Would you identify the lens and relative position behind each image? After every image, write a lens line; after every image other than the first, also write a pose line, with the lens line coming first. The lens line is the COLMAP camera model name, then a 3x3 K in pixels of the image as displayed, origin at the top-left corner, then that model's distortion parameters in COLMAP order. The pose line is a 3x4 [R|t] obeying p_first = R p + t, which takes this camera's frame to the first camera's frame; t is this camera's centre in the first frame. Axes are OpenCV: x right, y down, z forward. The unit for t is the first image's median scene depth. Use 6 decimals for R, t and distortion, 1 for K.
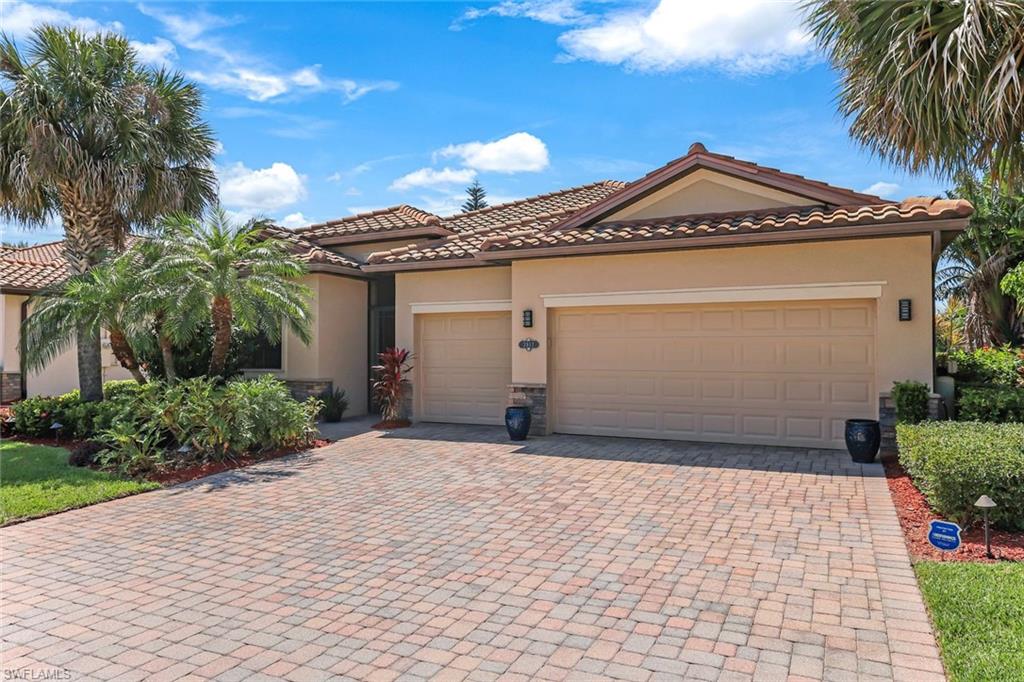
lens RADIAL K [[695.6, 0, 517.6], [0, 695.6, 345.3], [0, 0, 1]] dist [0.013651, -0.001456]
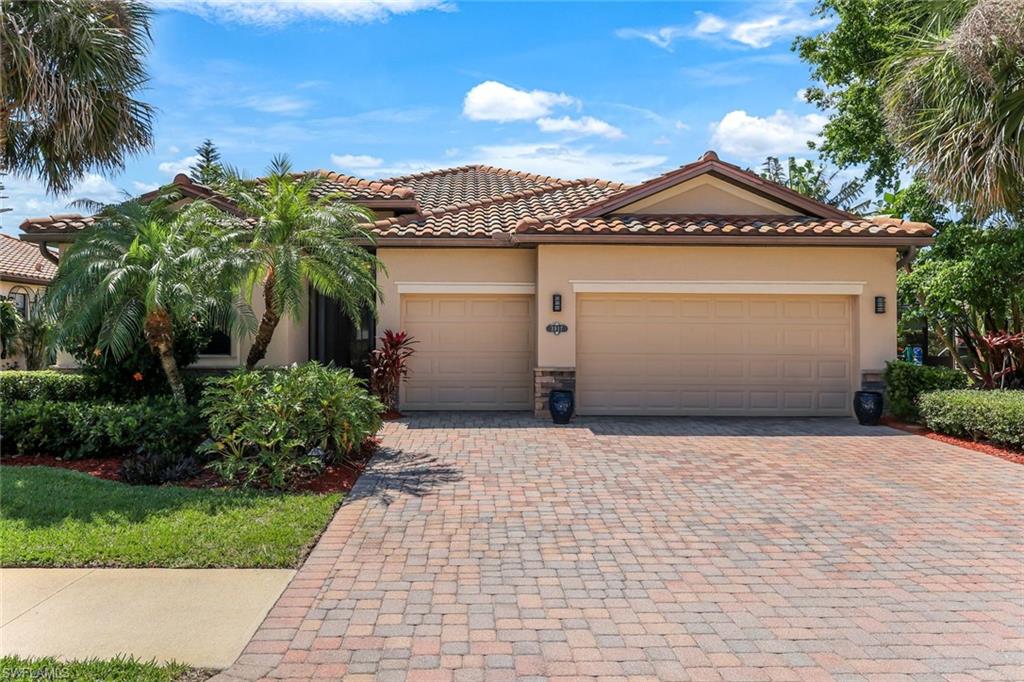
lens RADIAL K [[695.6, 0, 518.8], [0, 695.6, 345.2], [0, 0, 1]] dist [0.013651, -0.001456]
pose [[0.889551, -0.001065, 0.456835, -0.502410], [-0.009496, 0.999738, 0.020820, 0.002450], [-0.456737, -0.022859, 0.889308, 0.126182]]
